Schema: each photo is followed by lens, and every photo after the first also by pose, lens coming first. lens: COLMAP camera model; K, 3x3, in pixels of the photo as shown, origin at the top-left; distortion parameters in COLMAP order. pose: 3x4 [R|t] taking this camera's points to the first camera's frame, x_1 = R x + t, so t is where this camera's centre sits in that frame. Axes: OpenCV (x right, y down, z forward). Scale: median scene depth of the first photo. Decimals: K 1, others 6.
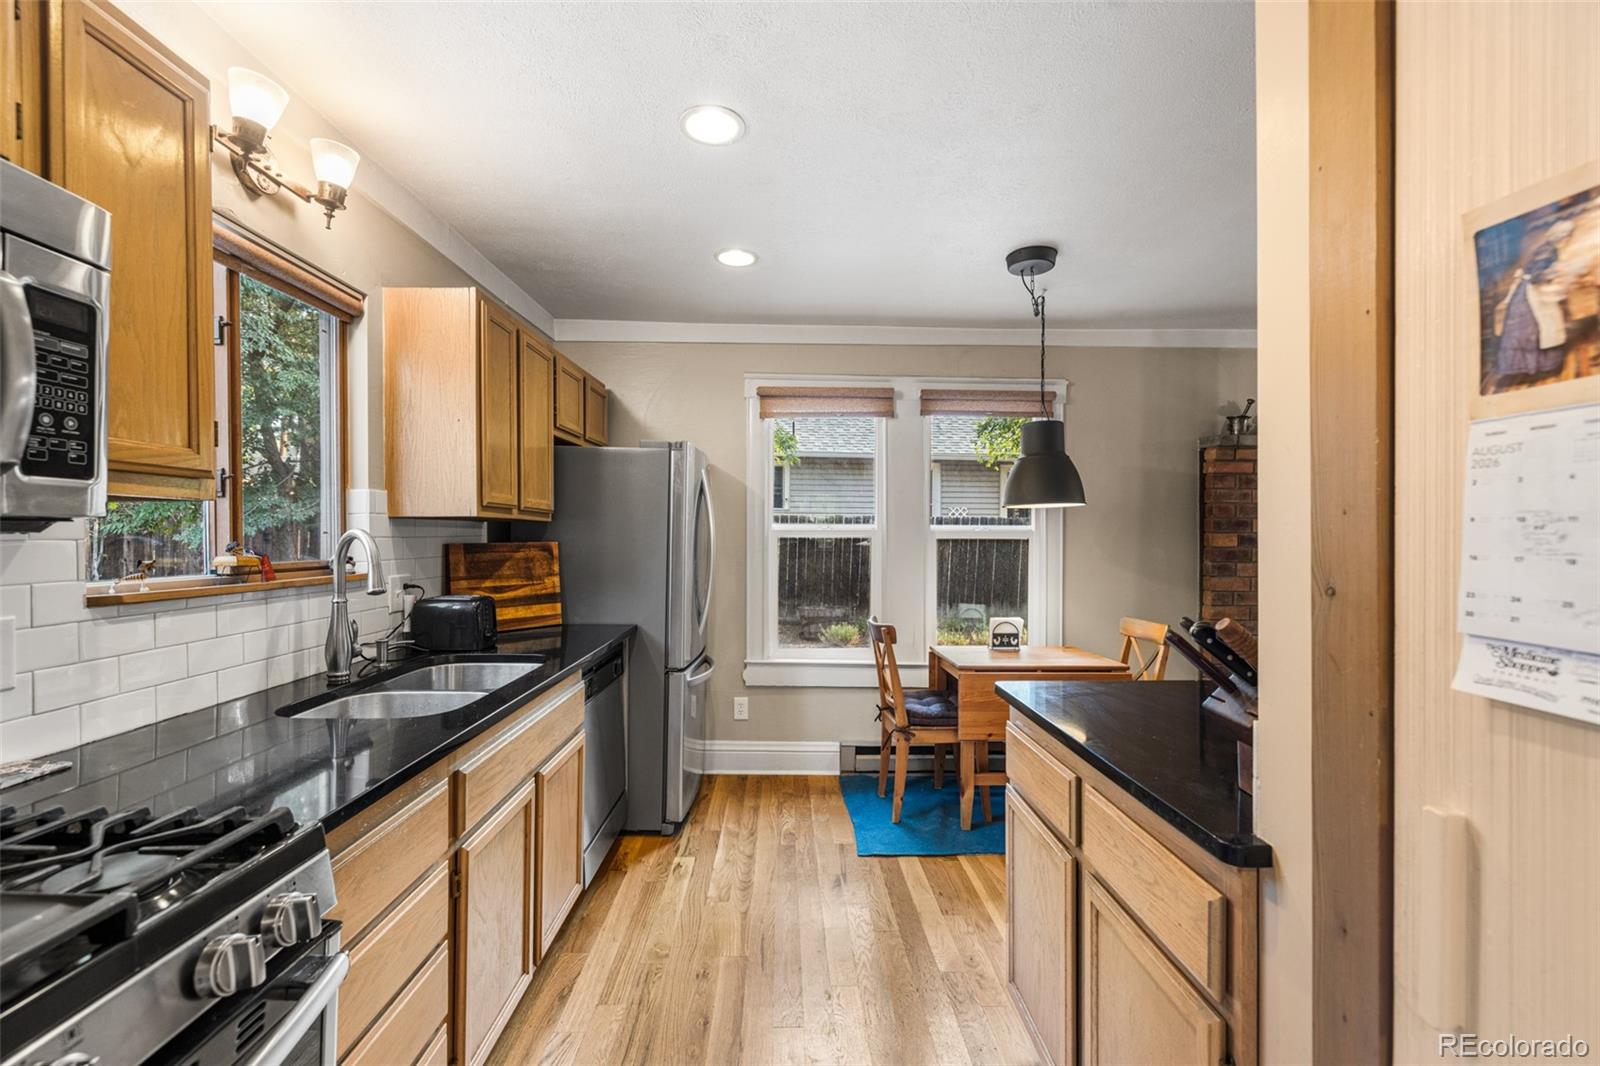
lens RADIAL K [[688.1, 0, 800.0], [0, 688.1, 533.0], [0, 0, 1]] dist [0.000467, 0.000277]
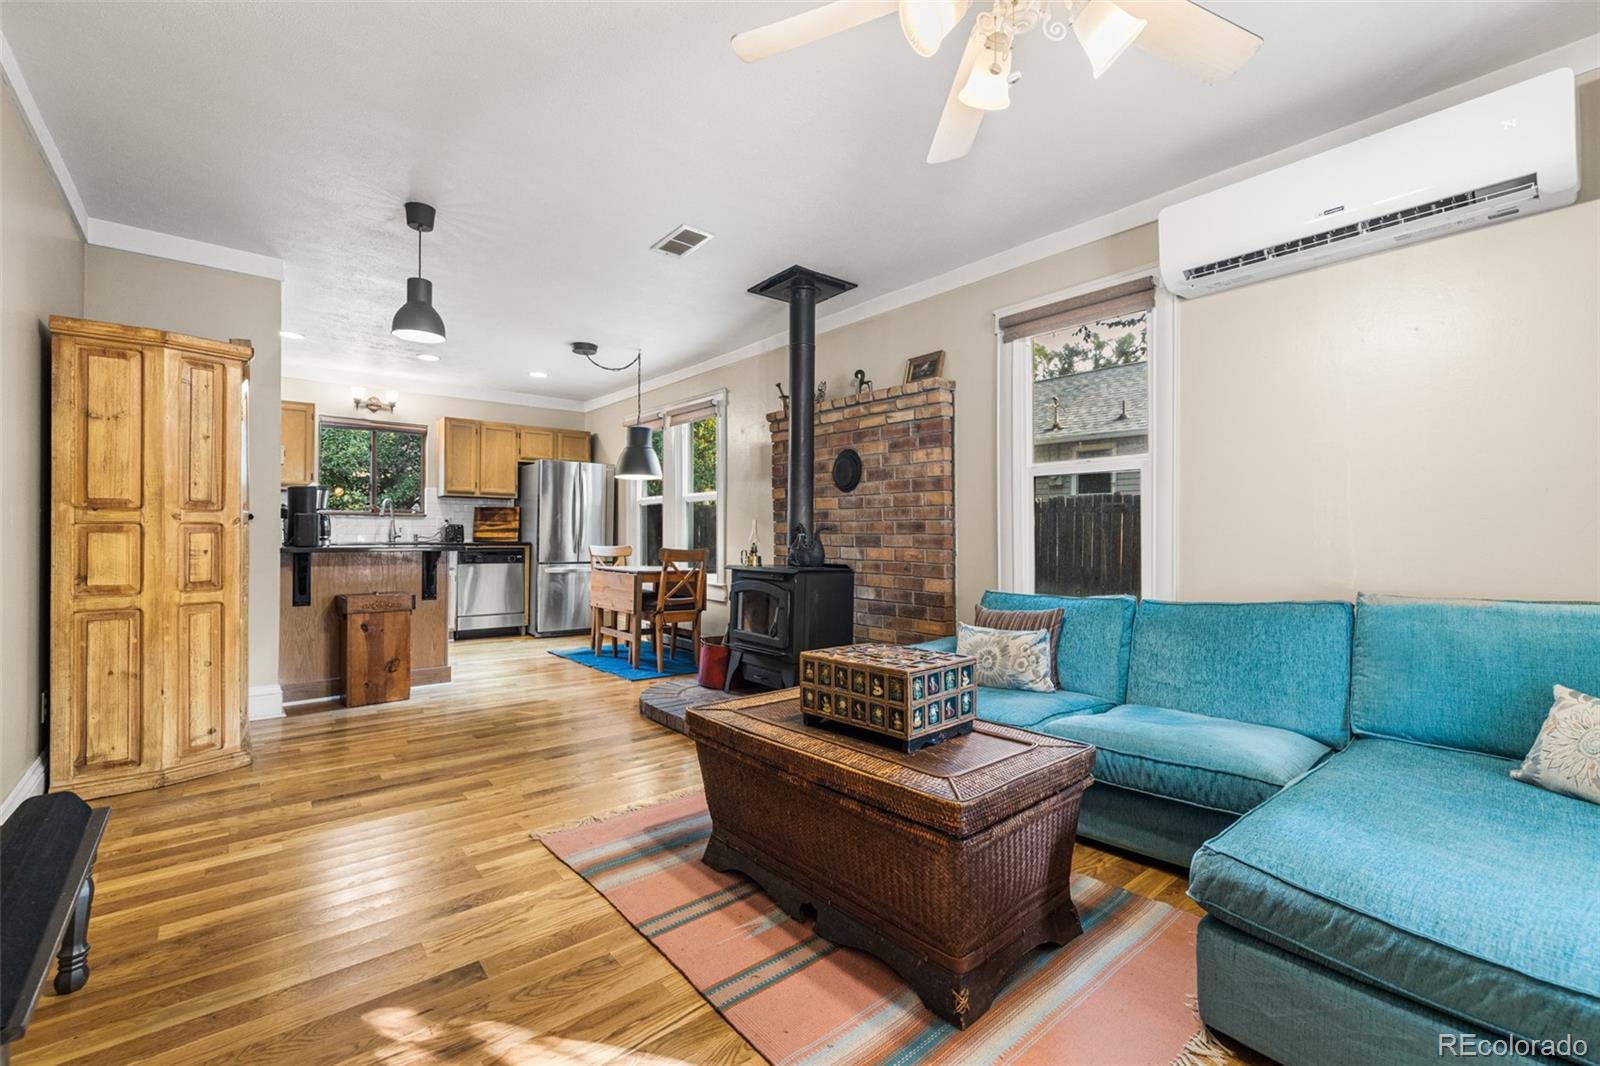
lens RADIAL K [[688.1, 0, 800.0], [0, 688.1, 533.0], [0, 0, 1]] dist [0.000467, 0.000277]
pose [[0.617893, -0.005589, -0.786242, 2.210239], [0.001368, 0.999981, -0.006034, 0.124529], [0.786261, 0.002653, 0.617889, 0.313499]]
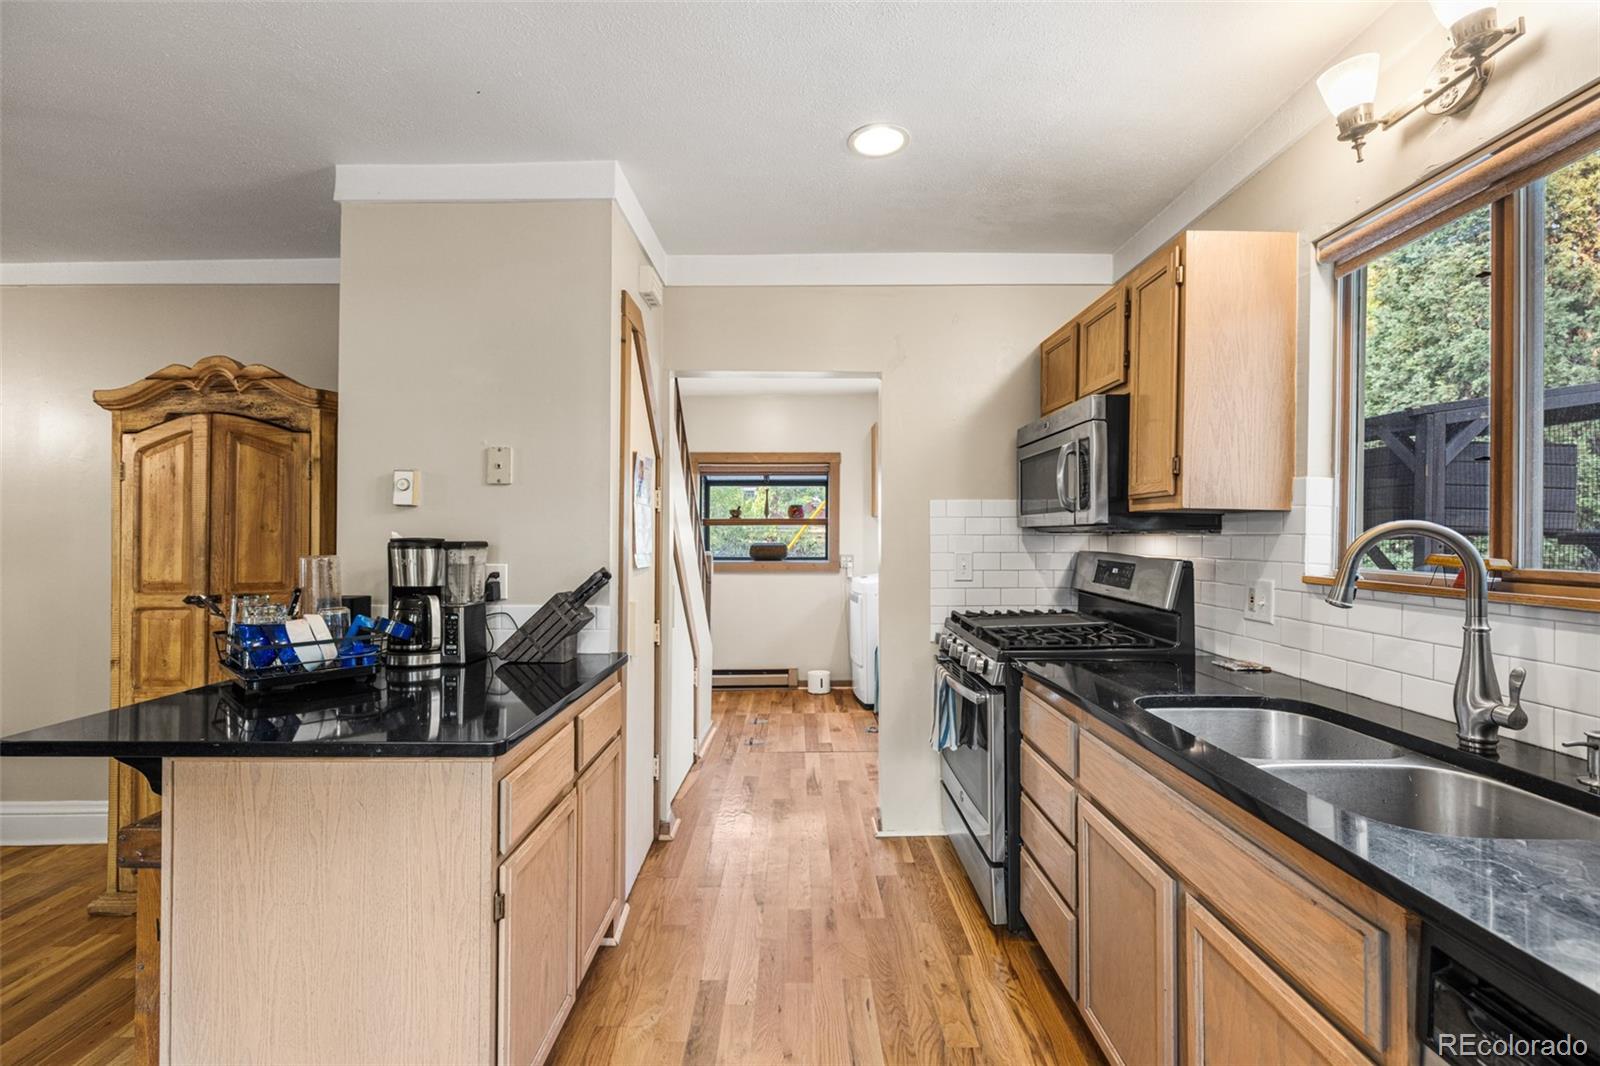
lens RADIAL K [[688.1, 0, 800.0], [0, 688.1, 533.0], [0, 0, 1]] dist [0.000467, 0.000277]
pose [[-0.999750, -0.005352, 0.021730, -0.017706], [-0.005486, 0.999966, -0.006091, 0.009629], [-0.021697, -0.006208, -0.999745, 1.116452]]
